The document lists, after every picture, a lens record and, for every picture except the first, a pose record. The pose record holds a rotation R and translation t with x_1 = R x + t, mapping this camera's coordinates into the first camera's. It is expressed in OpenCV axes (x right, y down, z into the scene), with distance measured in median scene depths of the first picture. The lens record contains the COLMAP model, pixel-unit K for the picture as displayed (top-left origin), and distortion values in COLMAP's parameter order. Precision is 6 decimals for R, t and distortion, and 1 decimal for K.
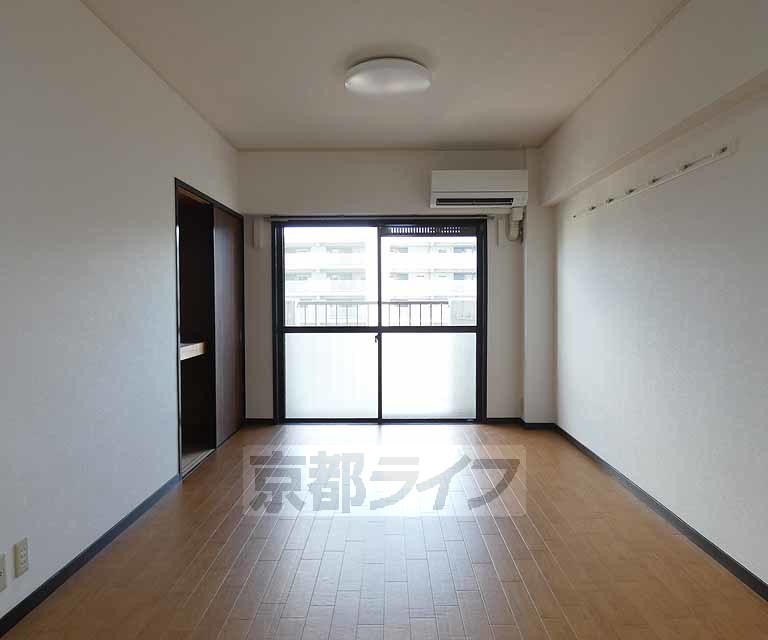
lens RADIAL K [[545.2, 0, 384.0], [0, 545.2, 320.0], [0, 0, 1]] dist [0.003332, 0.004207]
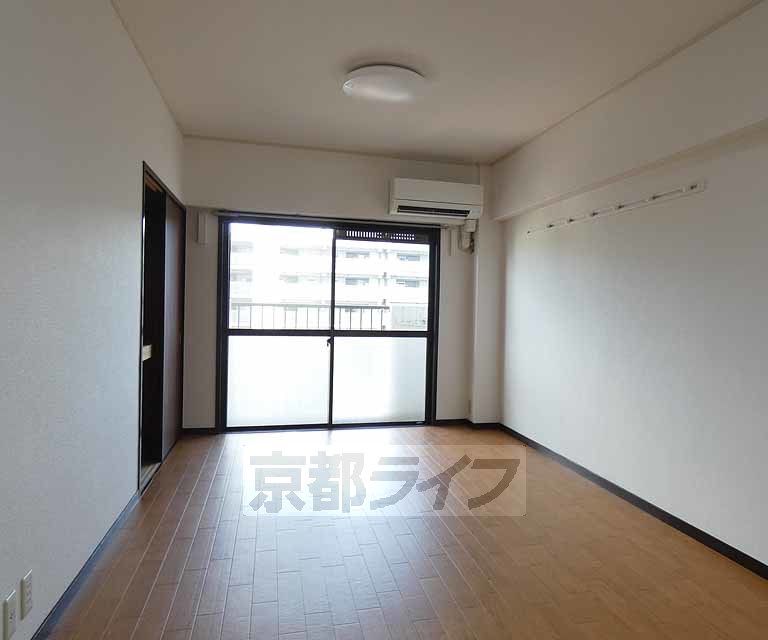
lens RADIAL K [[557.4, 0, 384.0], [0, 557.4, 320.0], [0, 0, 1]] dist [-0.003795, 0.002036]
pose [[0.960971, 0.020028, 0.275922, -0.202155], [-0.017423, 0.999778, -0.011889, 0.003944], [-0.276099, 0.006618, 0.961106, 0.007407]]
